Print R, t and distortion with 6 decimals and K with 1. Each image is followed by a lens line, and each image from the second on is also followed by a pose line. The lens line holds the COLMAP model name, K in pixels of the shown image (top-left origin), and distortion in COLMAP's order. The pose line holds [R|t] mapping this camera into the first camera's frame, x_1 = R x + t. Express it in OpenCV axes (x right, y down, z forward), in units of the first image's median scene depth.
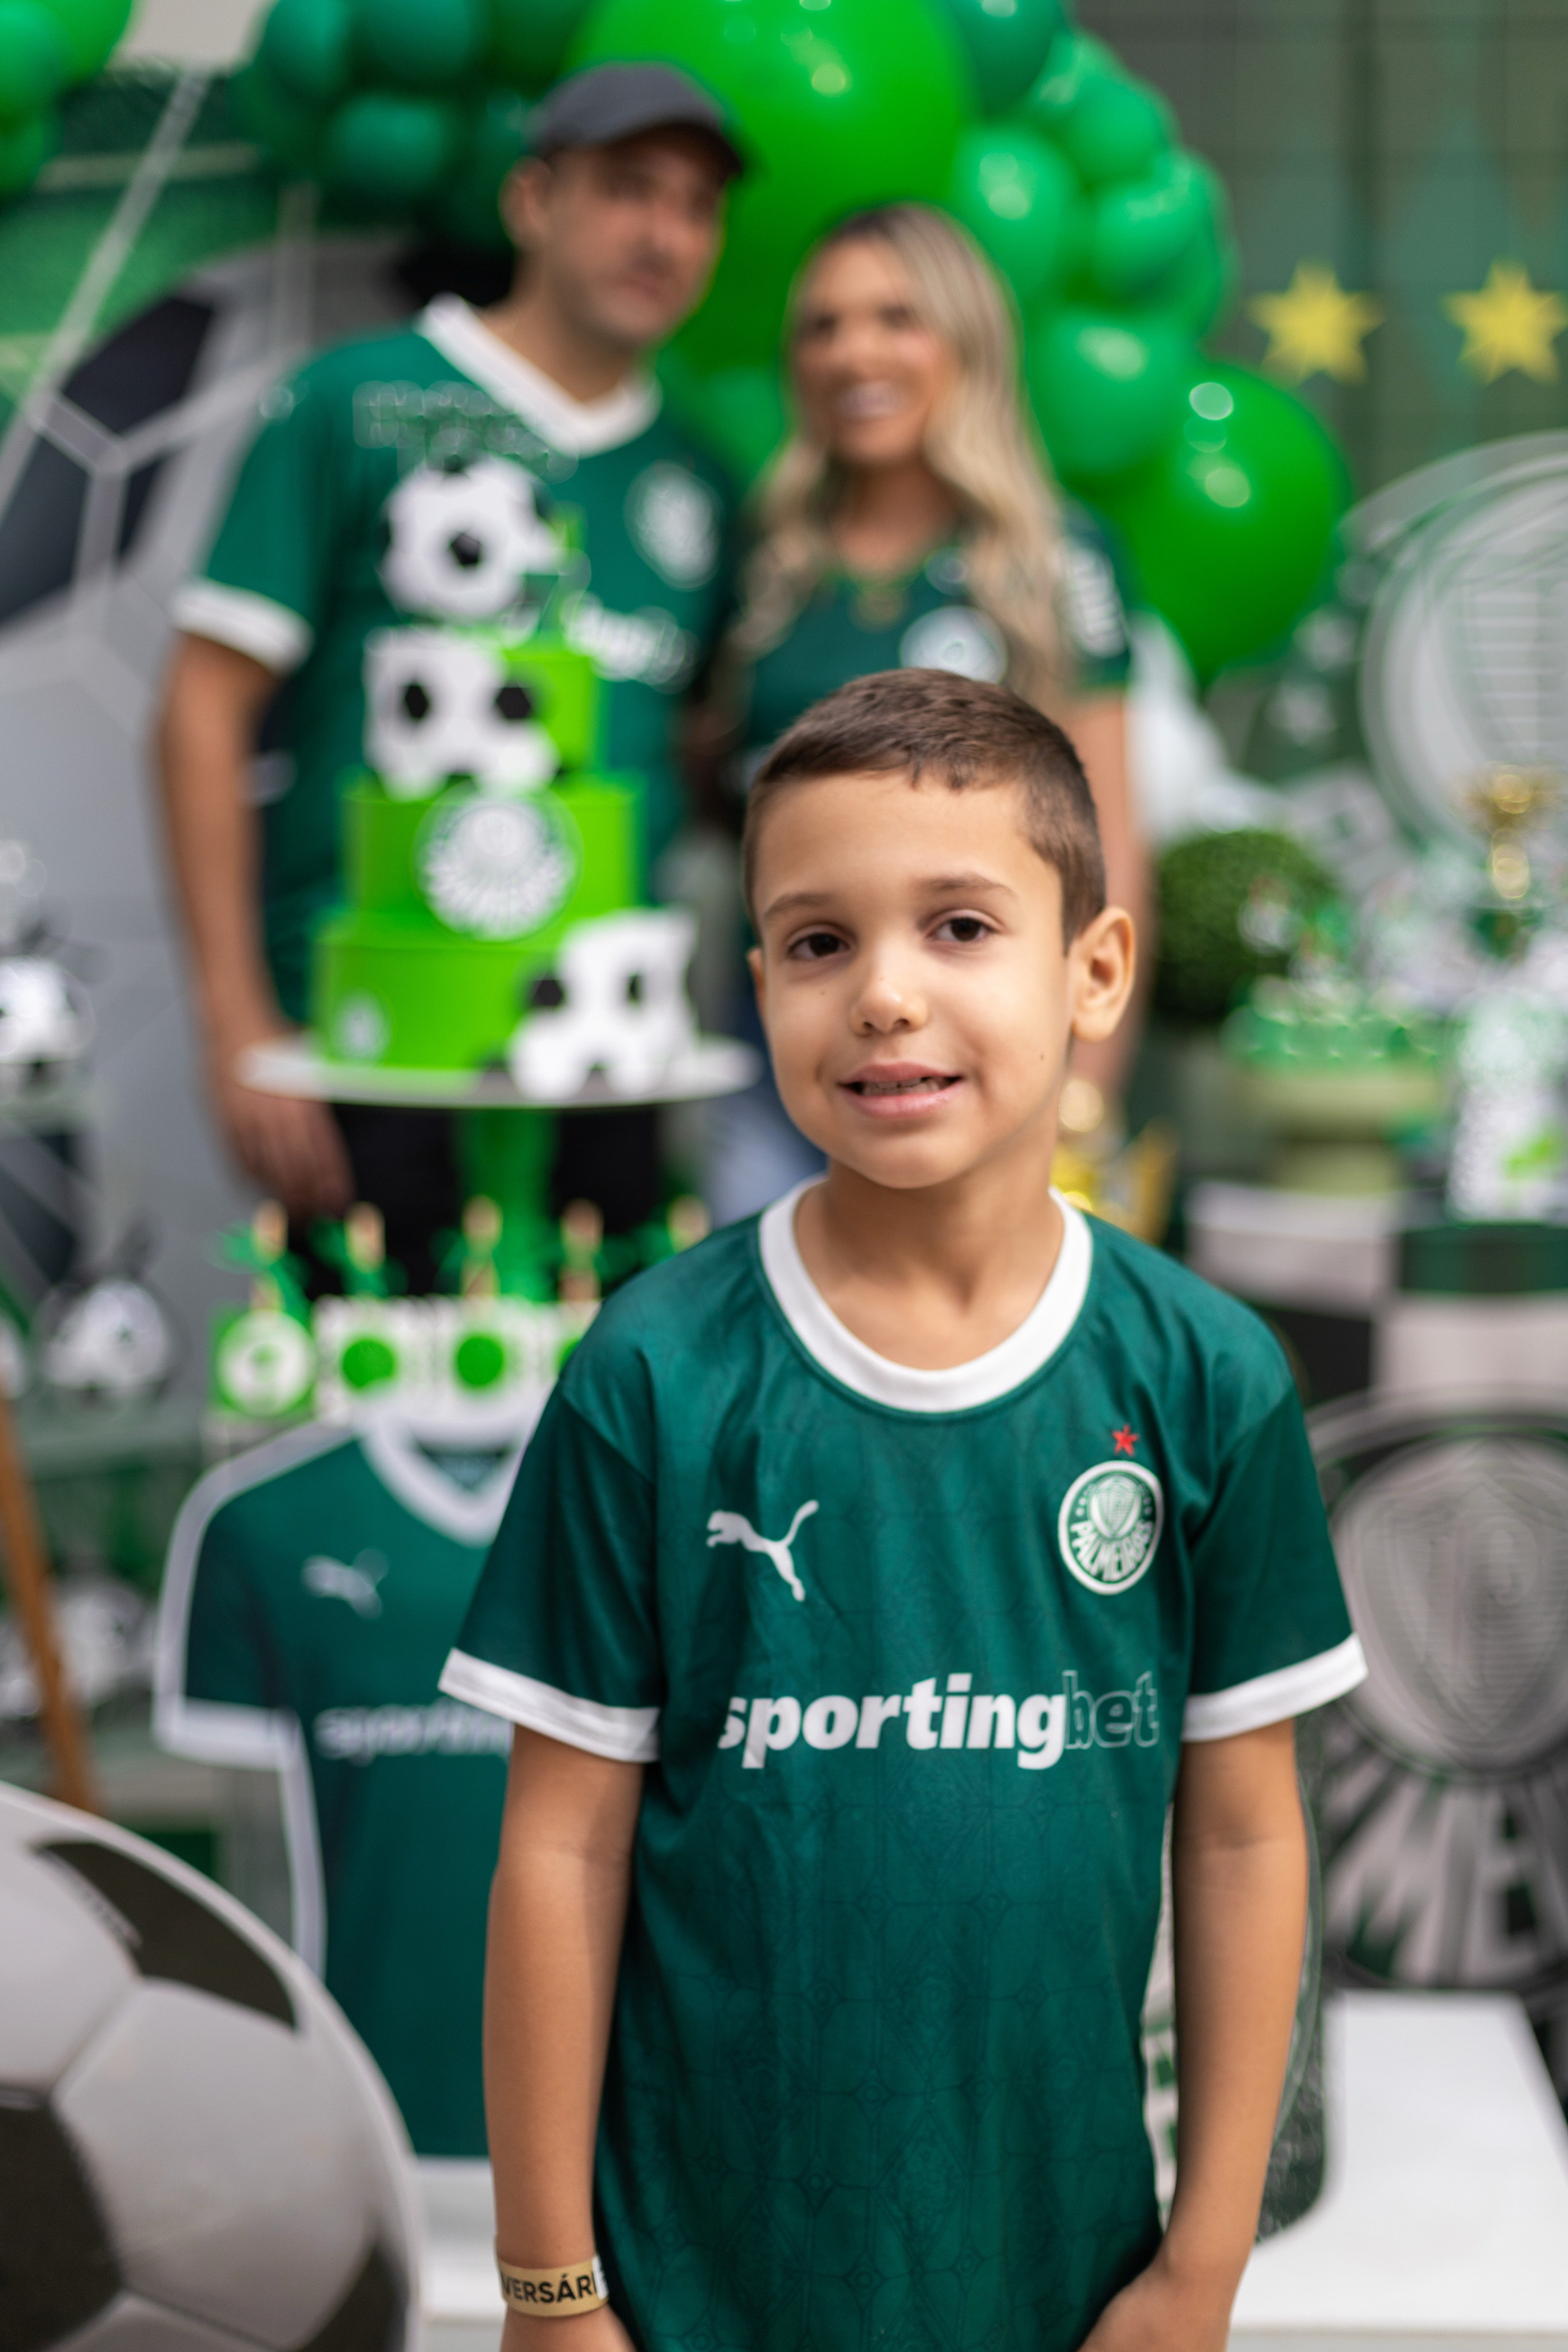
lens RADIAL K [[3617.4, 0, 774.6], [0, 3617.4, 1176.0], [0, 0, 1]] dist [-0.007785, 0.000000]
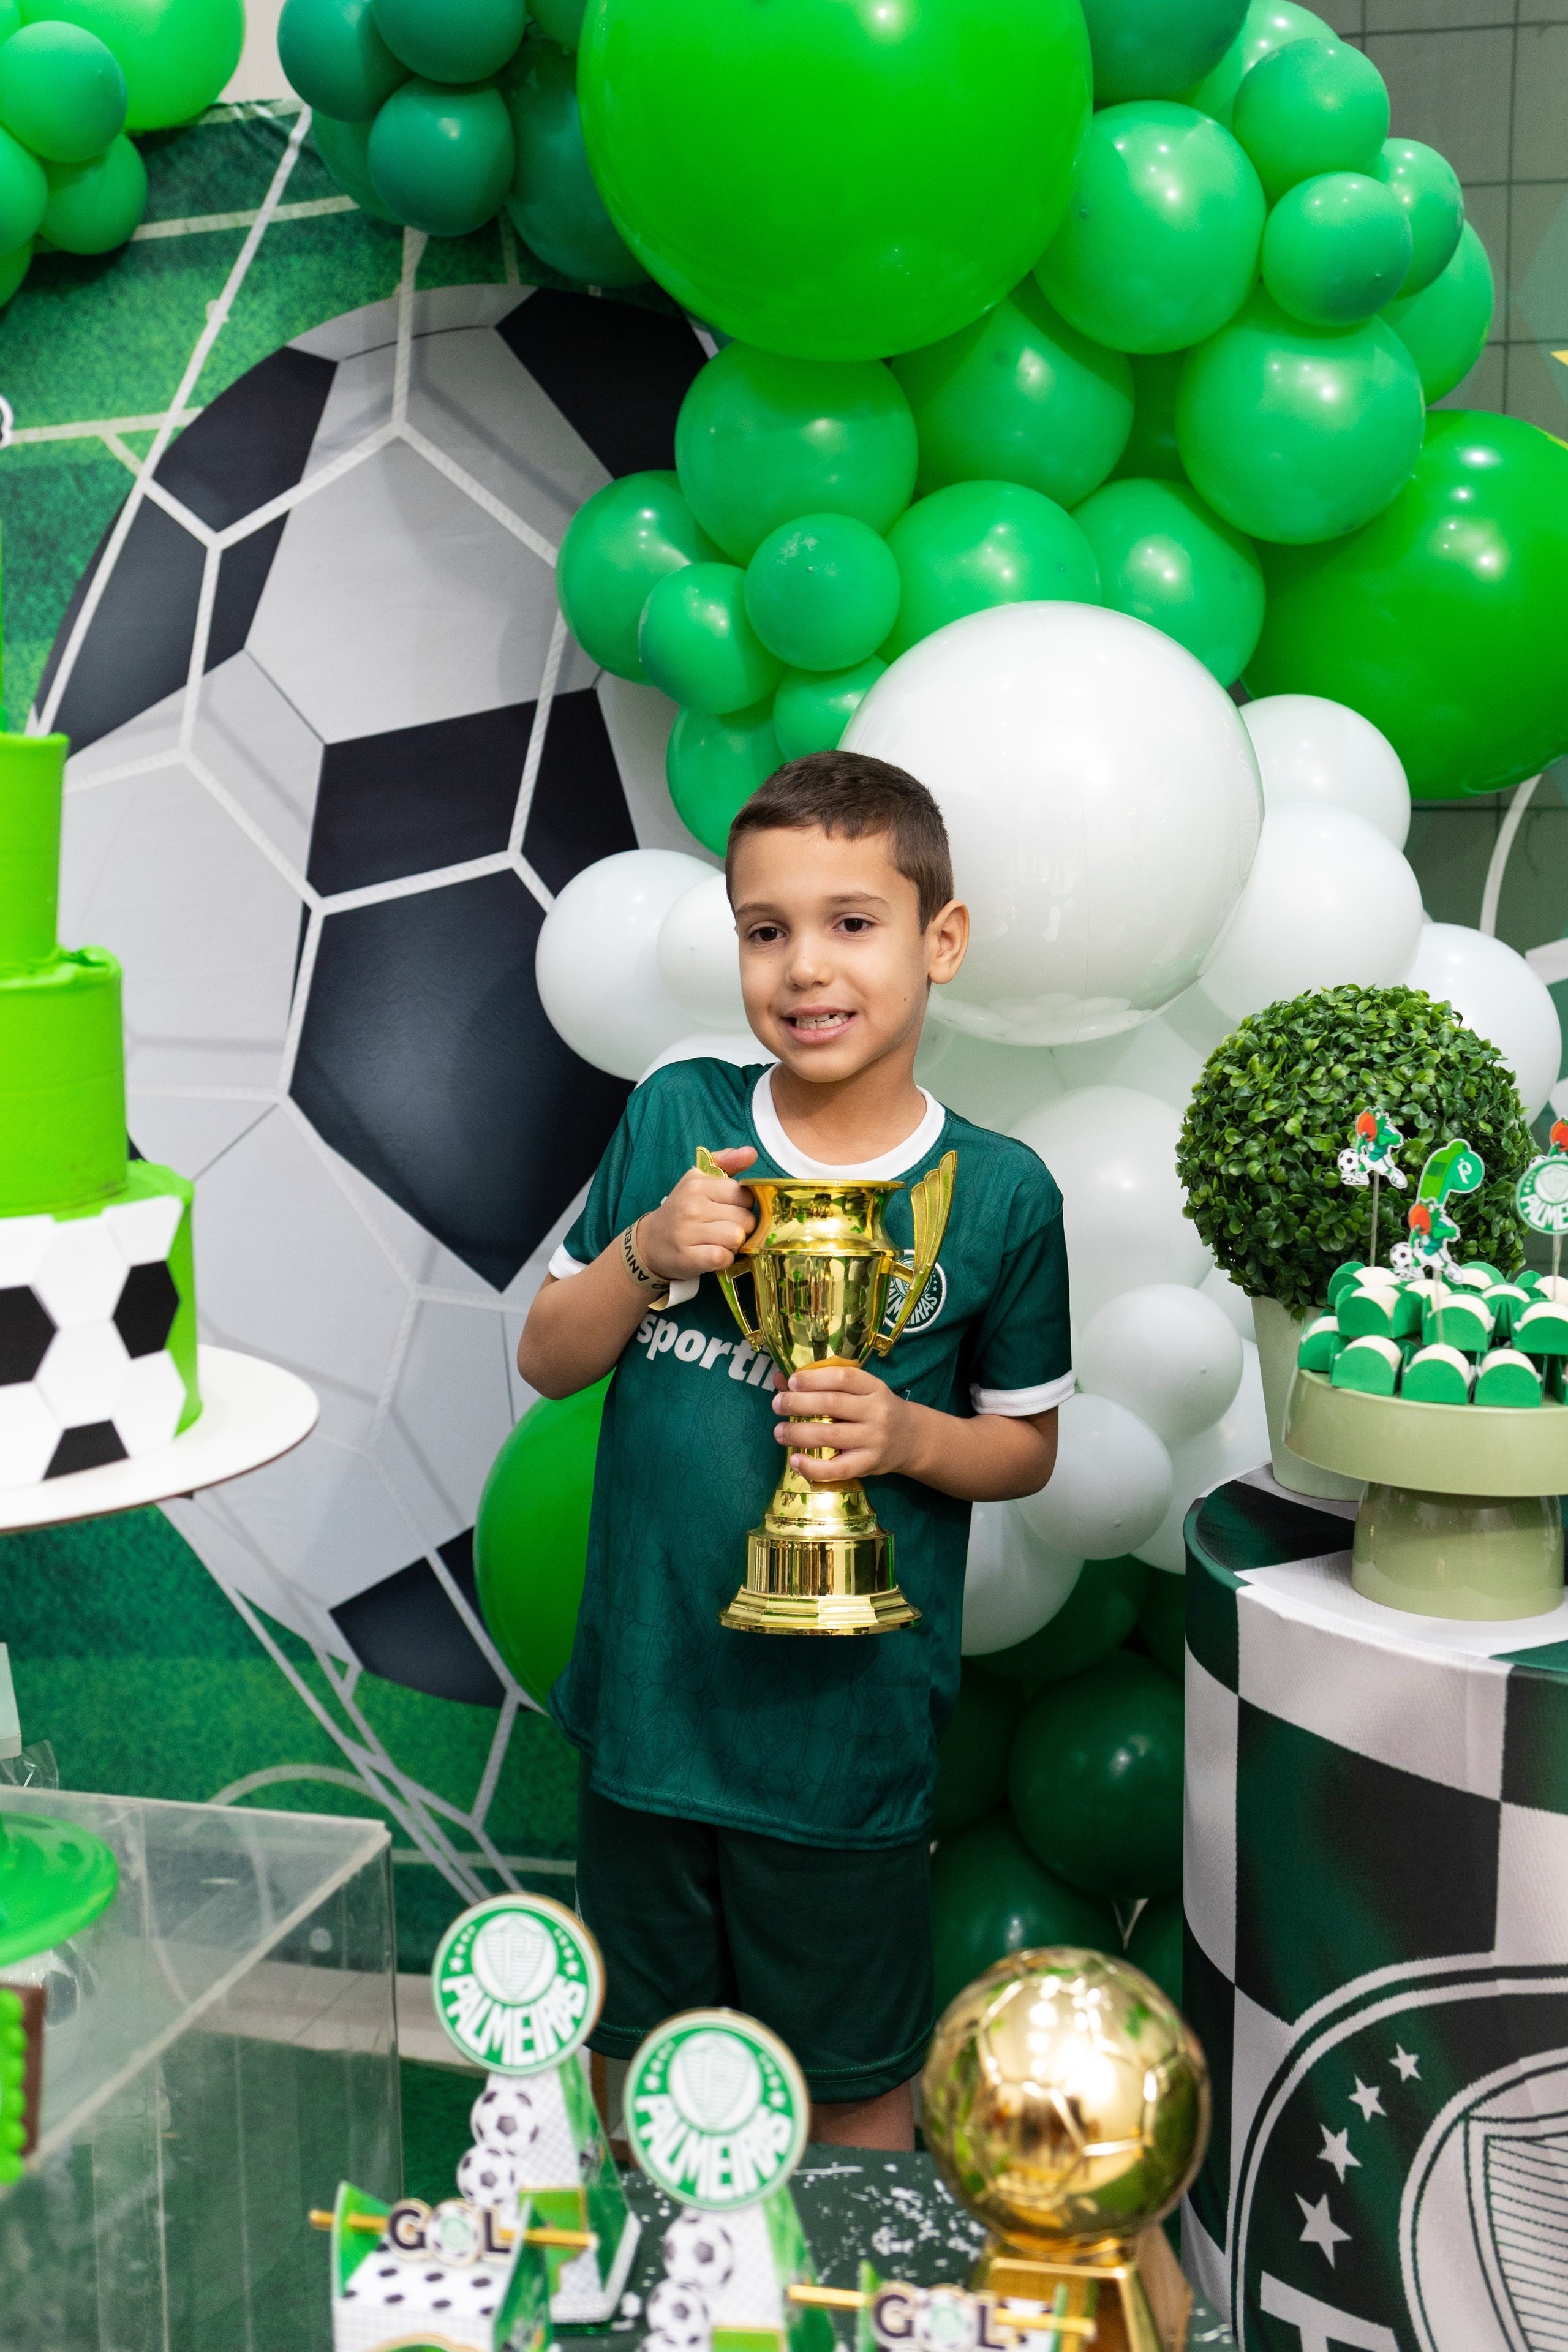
lens RADIAL K [[2367.7, 0, 967.7], [0, 2367.7, 1065.5], [0, 0, 1]] dist [0.025473, 0.000000]
pose [[0.977531, 0.027490, -0.208993, 0.128946], [-0.032628, 0.999243, -0.021175, -0.061487], [0.208252, 0.027518, 0.977688, 0.462706]]
